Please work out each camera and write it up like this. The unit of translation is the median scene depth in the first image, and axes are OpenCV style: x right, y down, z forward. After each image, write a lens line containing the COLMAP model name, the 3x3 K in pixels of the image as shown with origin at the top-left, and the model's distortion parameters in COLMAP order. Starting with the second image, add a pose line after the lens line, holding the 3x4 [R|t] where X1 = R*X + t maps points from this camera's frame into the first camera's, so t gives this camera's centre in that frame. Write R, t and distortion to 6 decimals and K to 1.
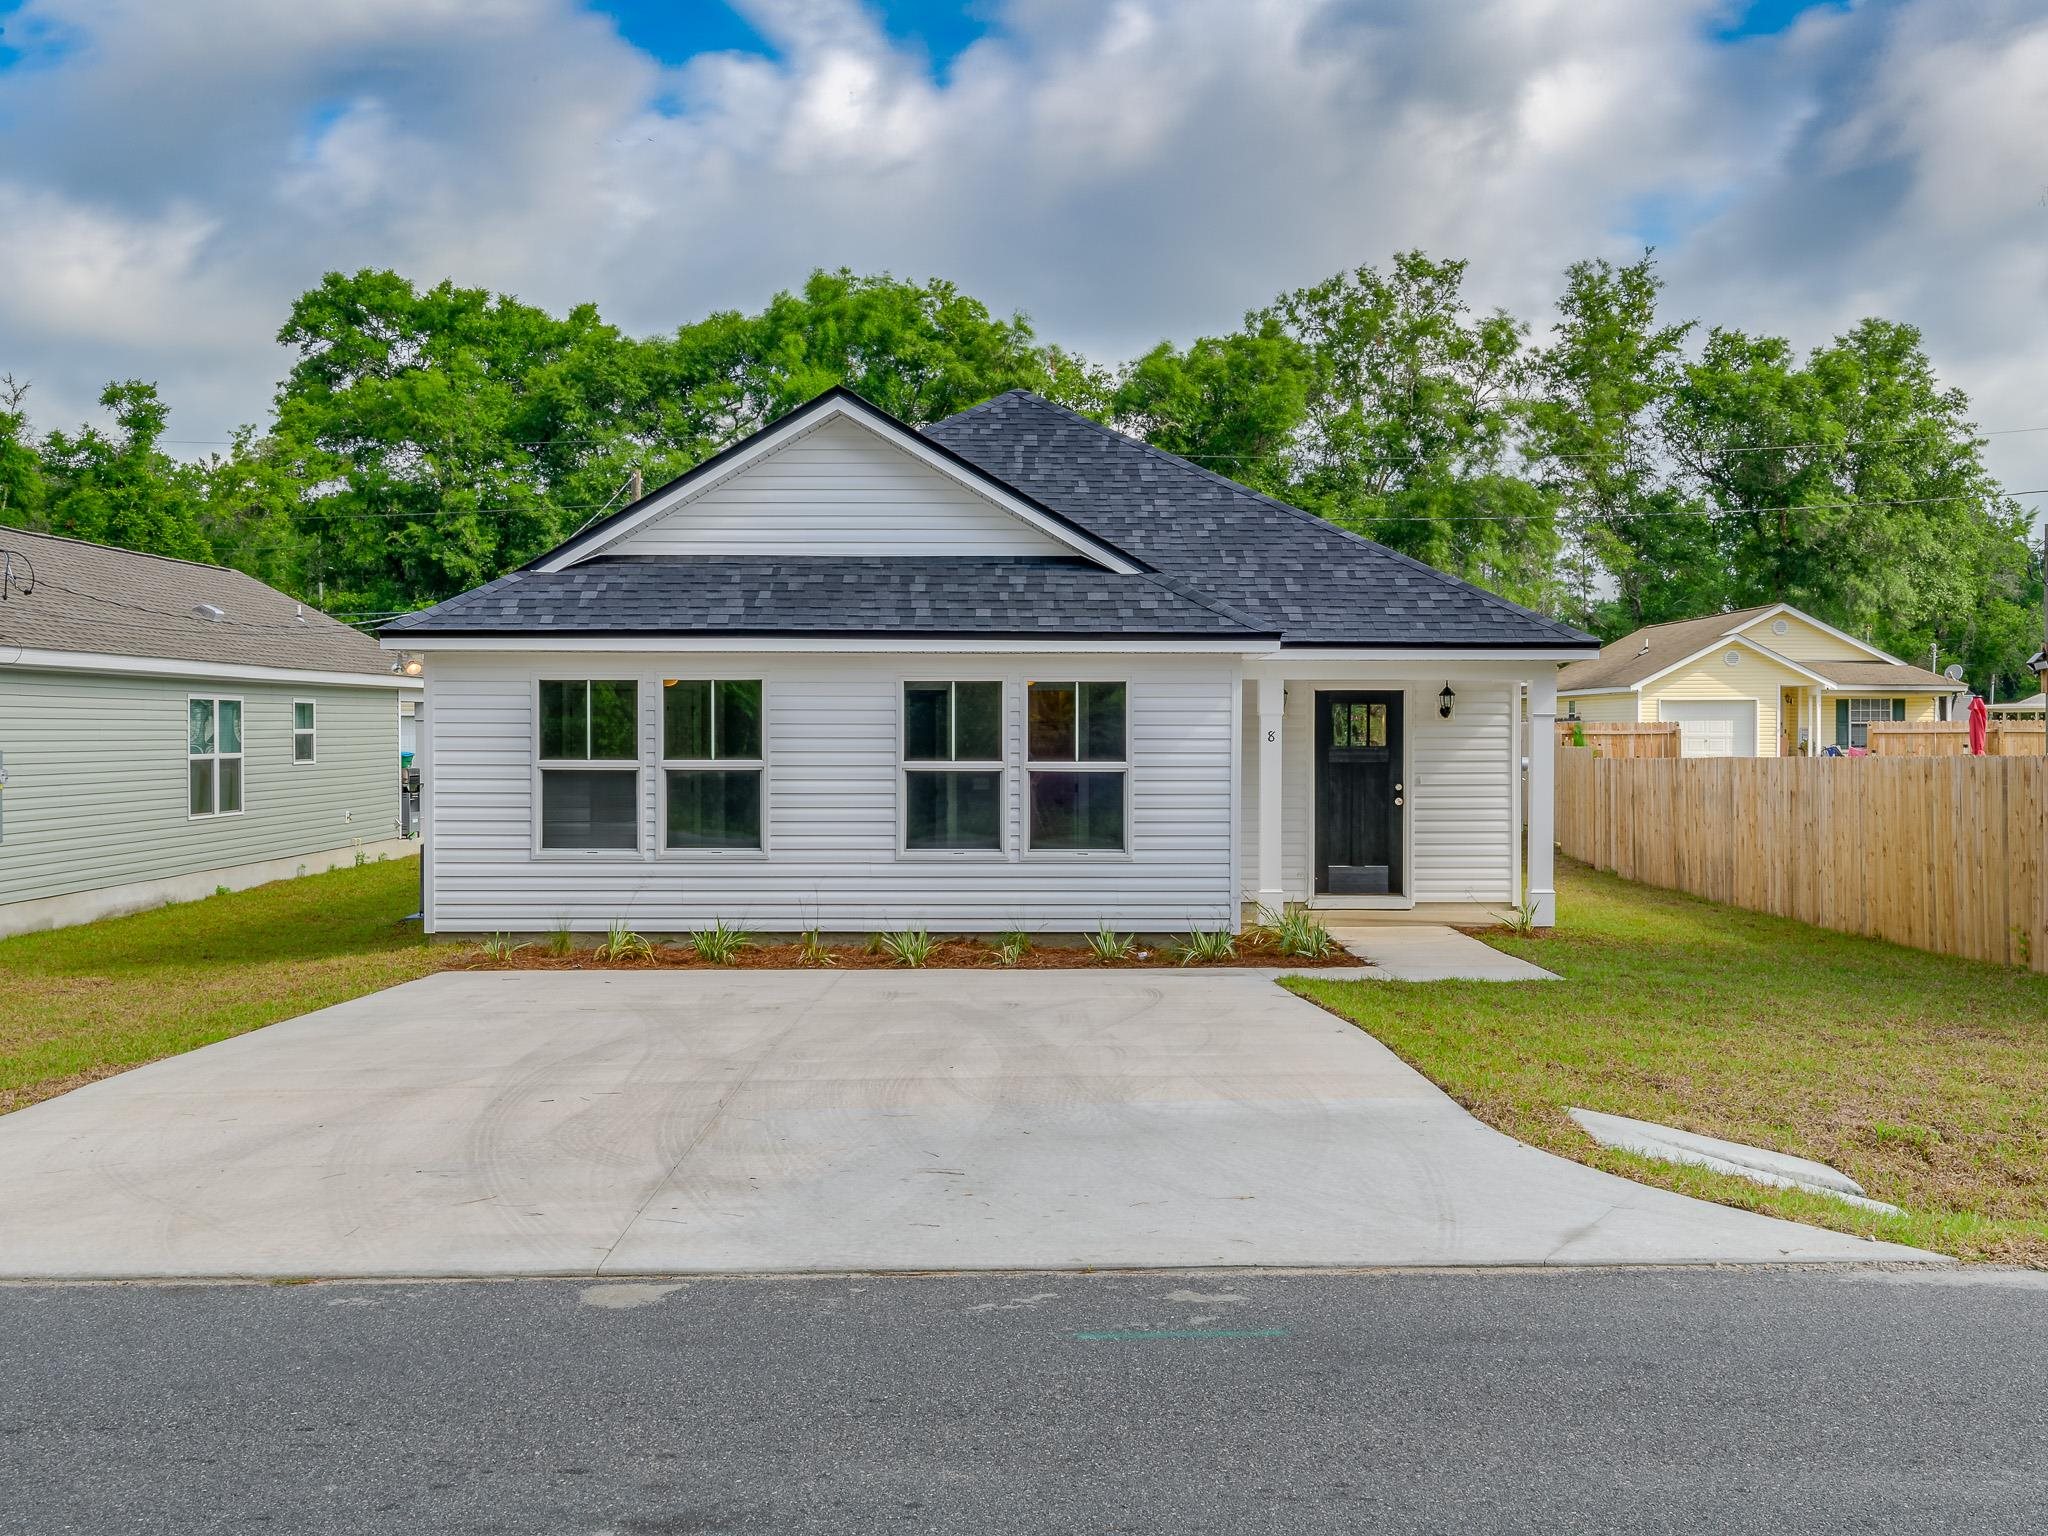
lens RADIAL K [[2356.8, 0, 1024.0], [0, 2356.8, 768.0], [0, 0, 1]] dist [0.042451, -0.042649]
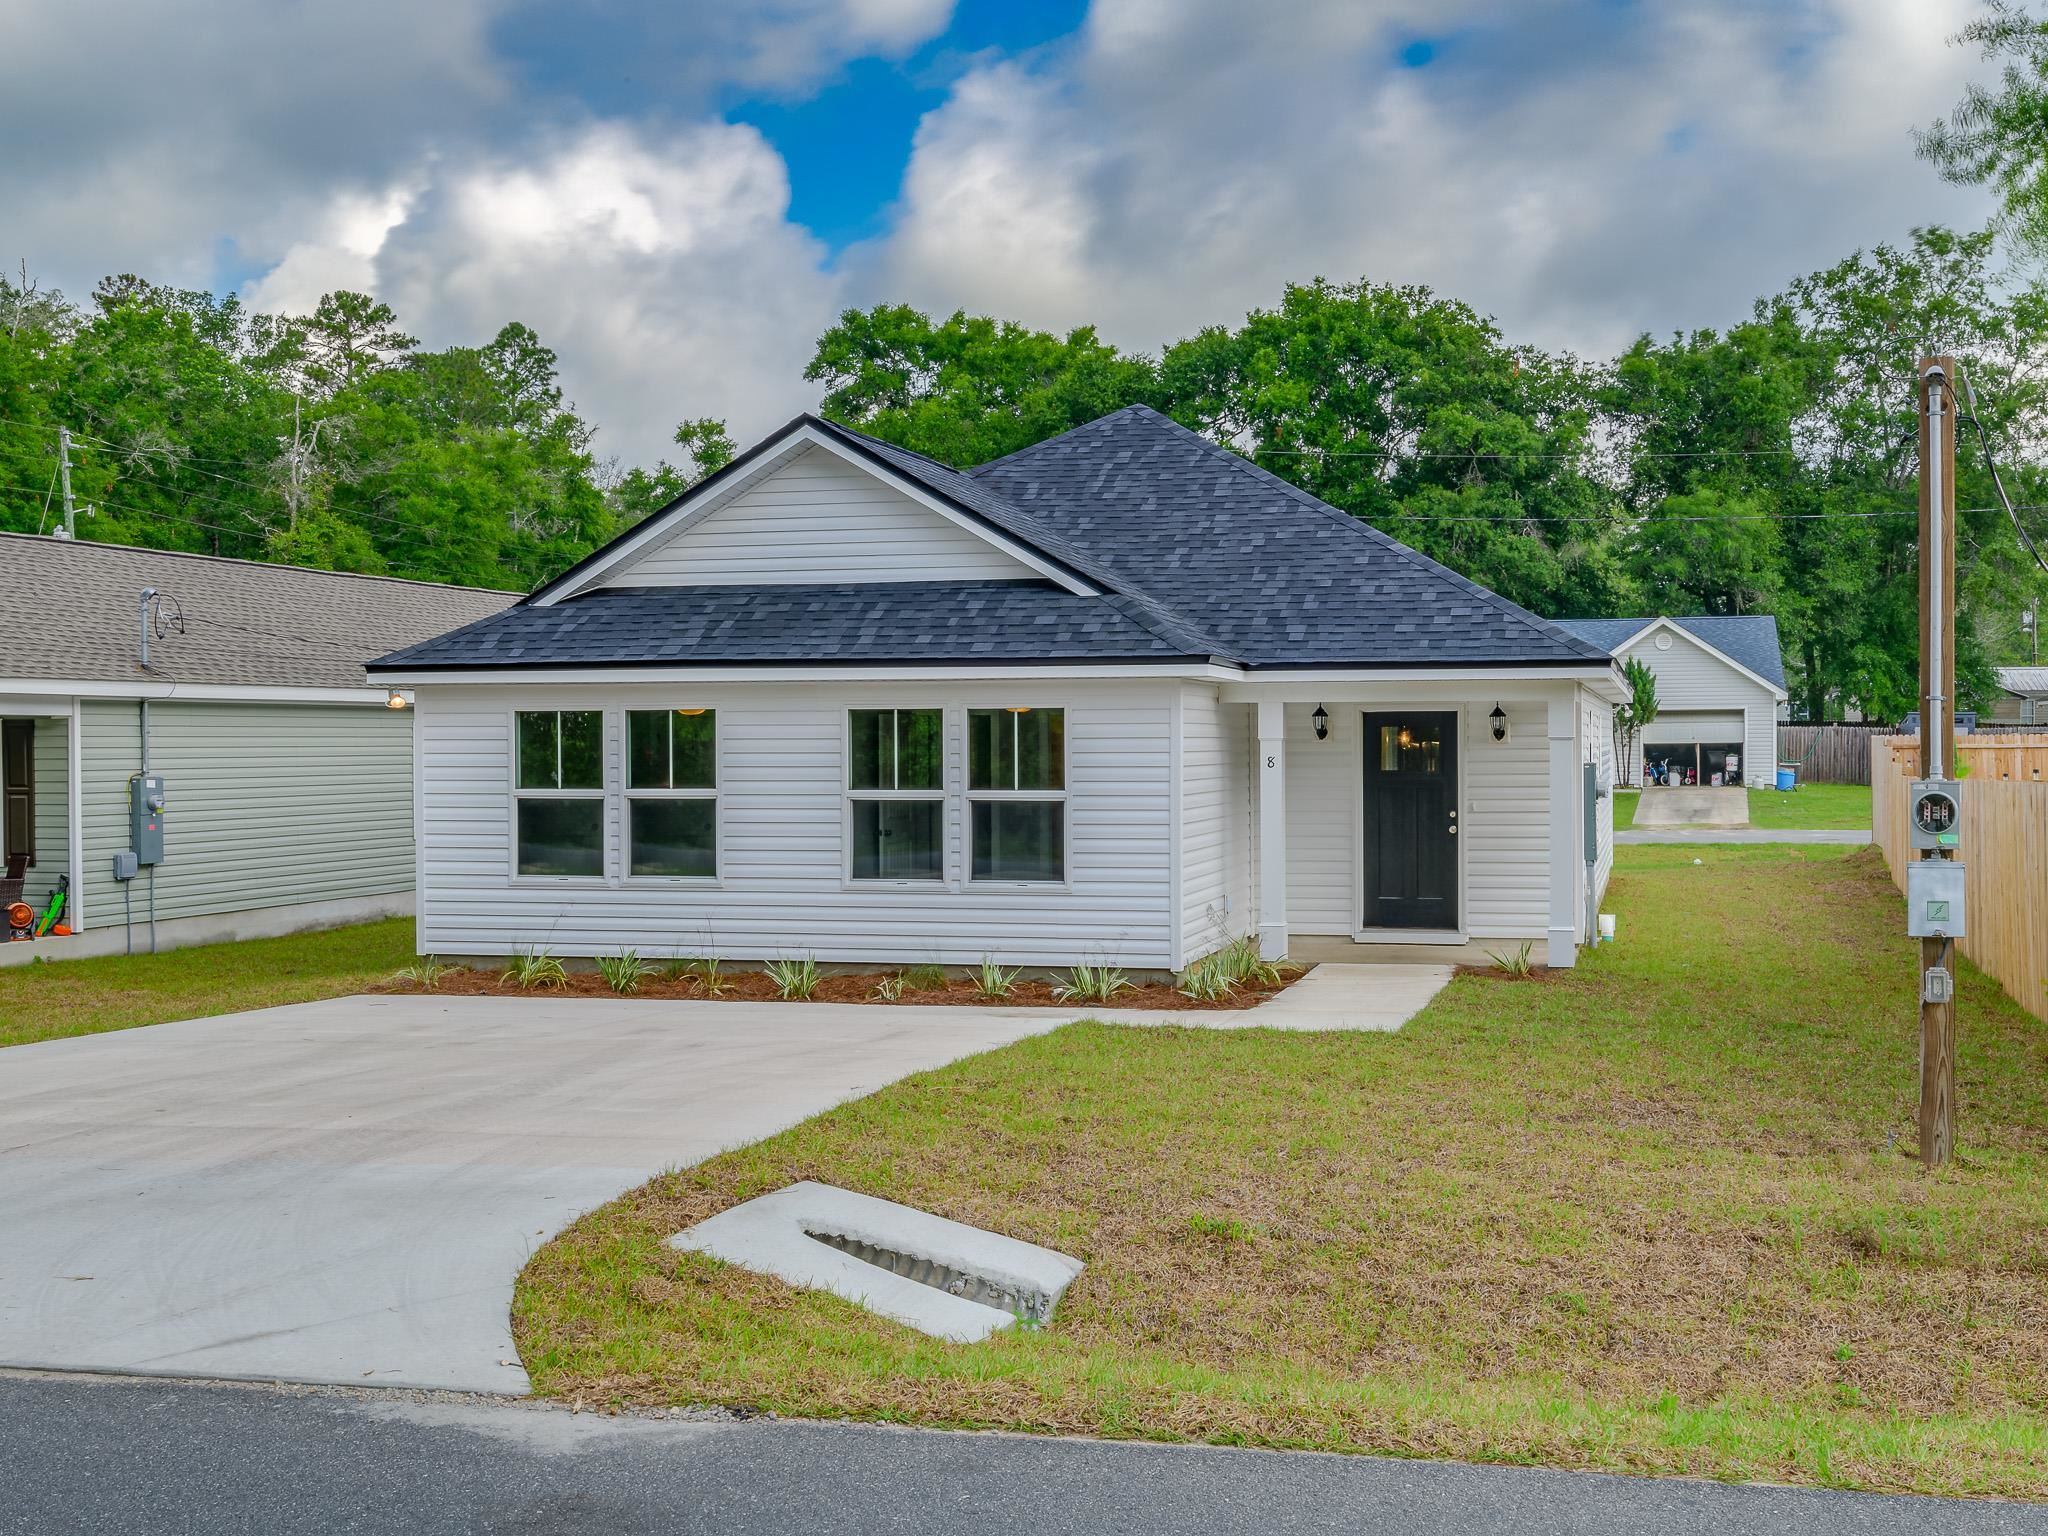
lens RADIAL K [[2343.9, 0, 1094.1], [0, 2343.9, 764.9], [0, 0, 1]] dist [0.075138, -0.246514]
pose [[0.967887, -0.002565, -0.251373, 0.258040], [0.001485, 0.999989, -0.004486, -0.007683], [0.251382, 0.003968, 0.967880, 0.060817]]
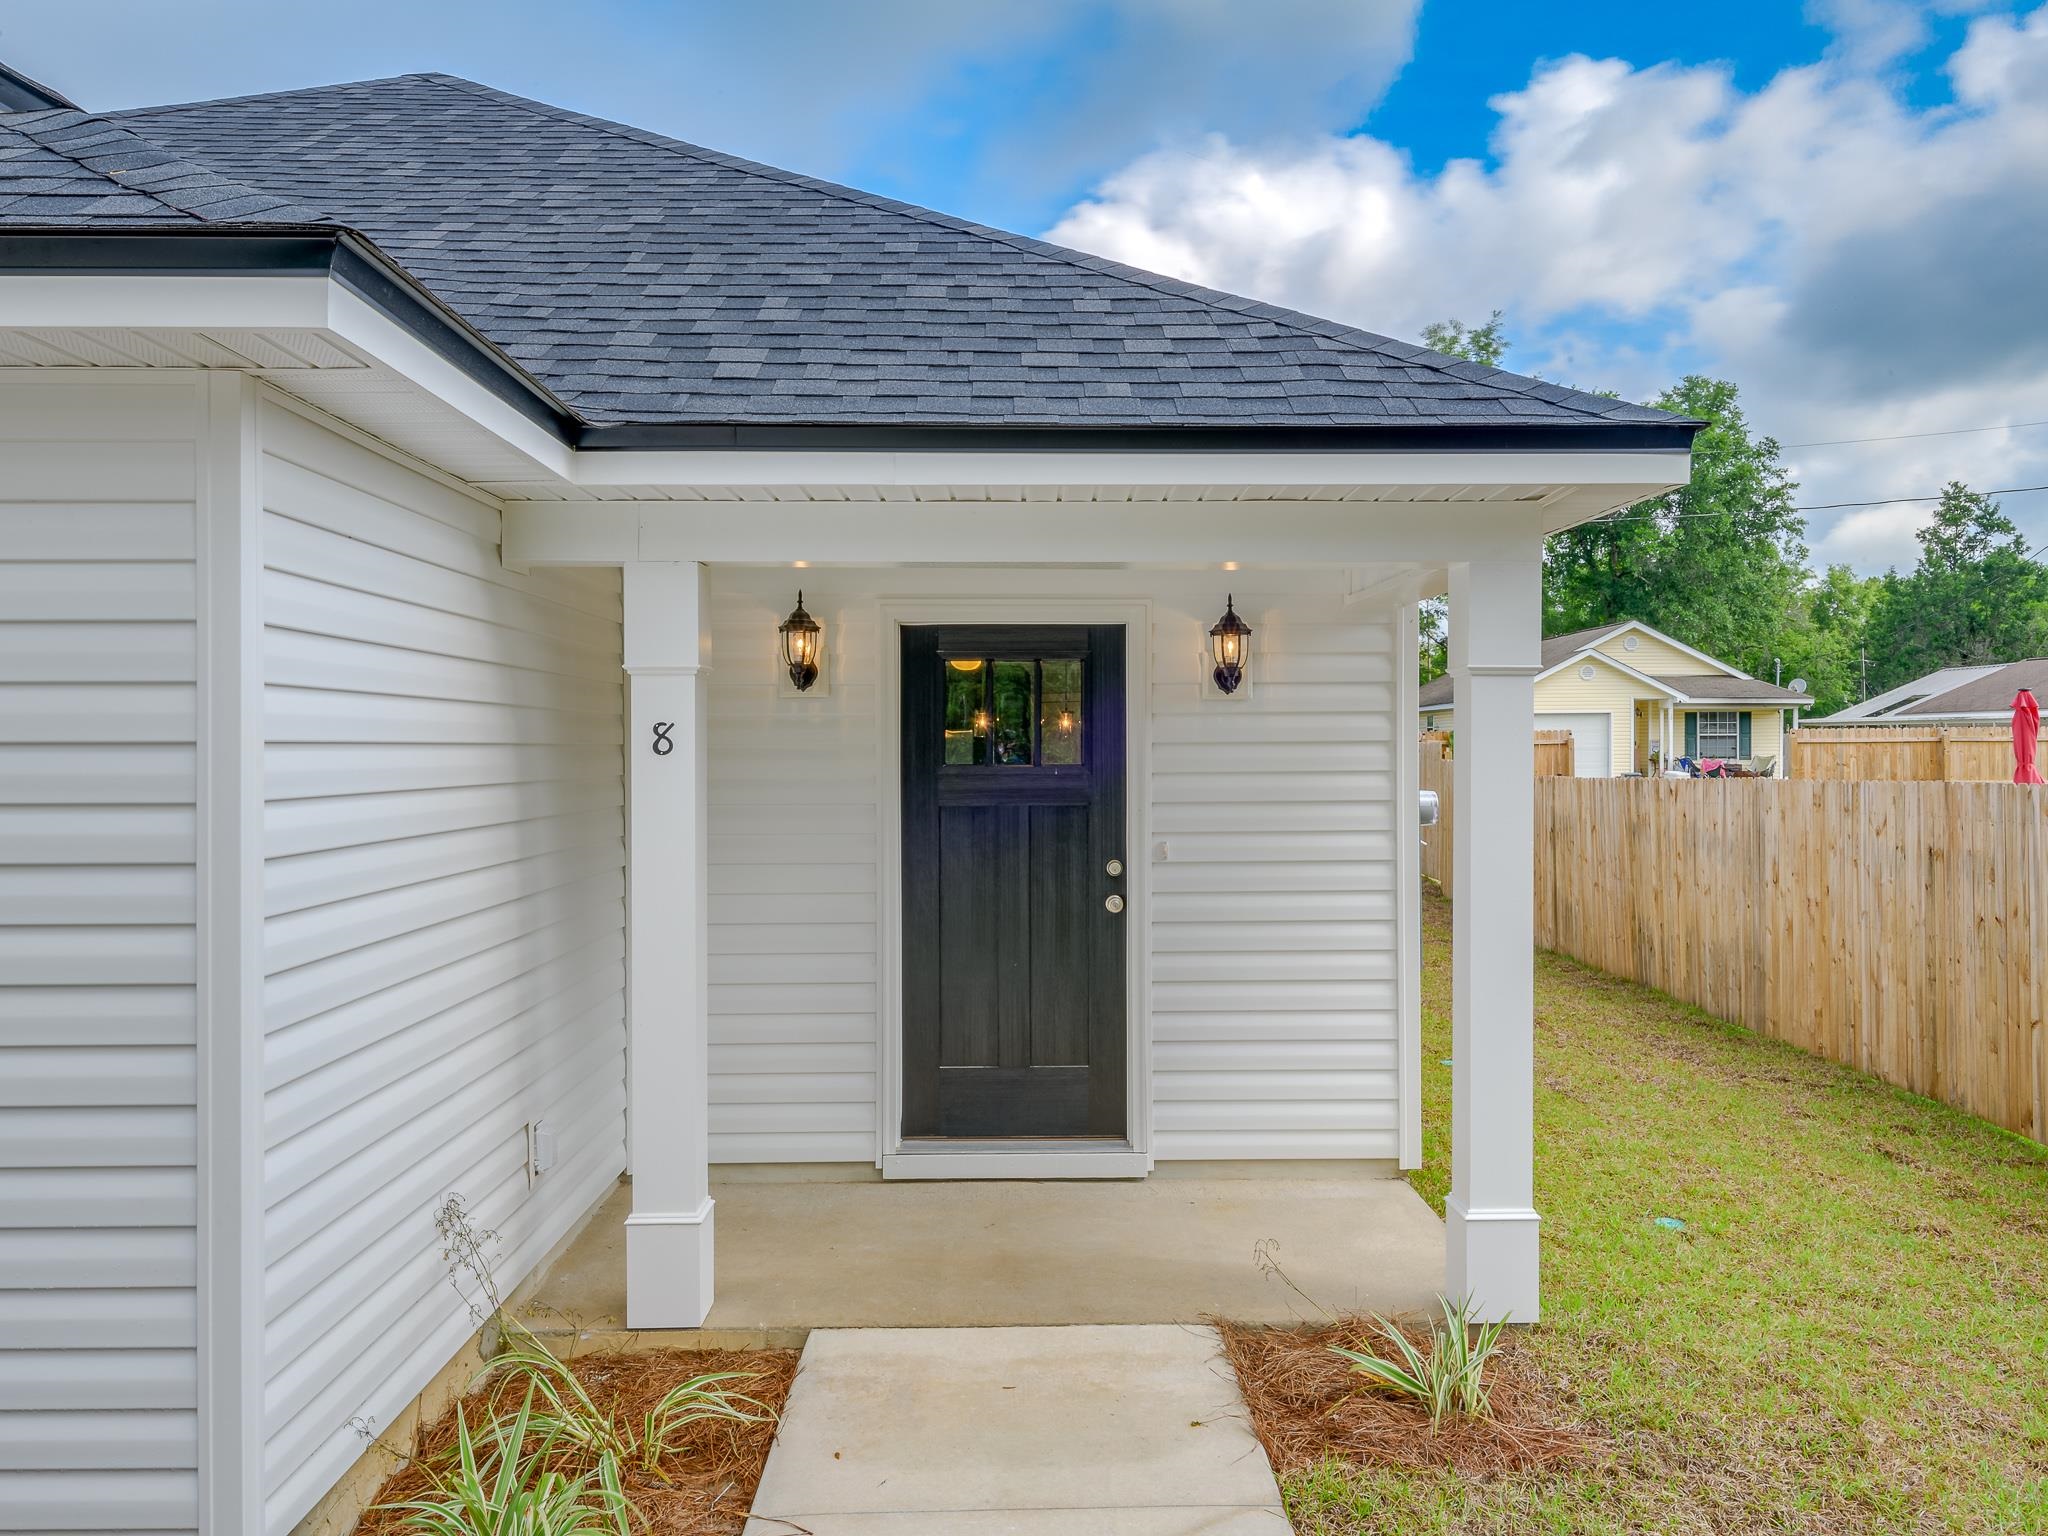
lens RADIAL K [[1658.9, 0, 1024.0], [0, 1658.9, 768.0], [0, 0, 1]] dist [0.046114, -0.001945]
pose [[0.999997, -0.001918, -0.001699, 0.145709], [0.001914, 0.999995, -0.002540, -0.008187], [0.001704, 0.002537, 0.999995, 0.726716]]
